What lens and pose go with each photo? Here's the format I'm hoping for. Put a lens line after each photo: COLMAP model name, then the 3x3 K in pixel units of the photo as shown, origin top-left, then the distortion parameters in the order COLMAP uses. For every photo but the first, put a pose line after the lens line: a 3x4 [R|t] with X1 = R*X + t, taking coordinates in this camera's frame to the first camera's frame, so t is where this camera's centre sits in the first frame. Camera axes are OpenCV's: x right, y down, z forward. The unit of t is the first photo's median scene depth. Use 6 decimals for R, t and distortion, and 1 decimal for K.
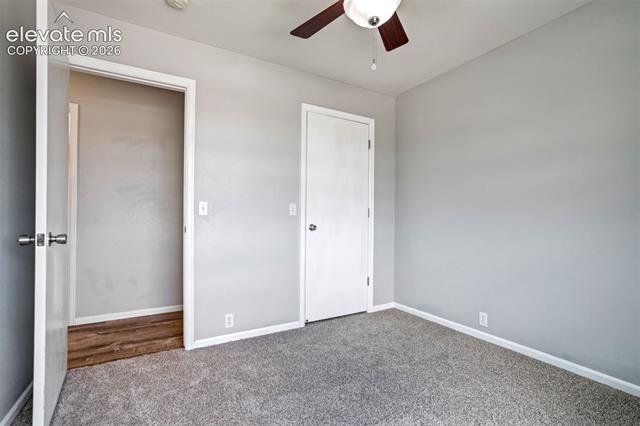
lens RADIAL K [[301.5, 0, 316.6], [0, 301.5, 217.7], [0, 0, 1]] dist [-0.029005, 0.016200]
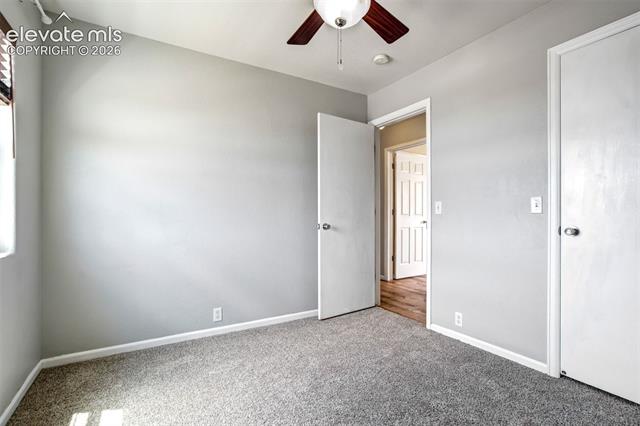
lens RADIAL K [[301.5, 0, 320.2], [0, 301.5, 214.5], [0, 0, 1]] dist [-0.029005, 0.016200]
pose [[0.015581, -0.003735, -0.999872, 0.636374], [0.007040, 0.999969, -0.003625, -0.005874], [0.999854, -0.006983, 0.015607, 0.474058]]
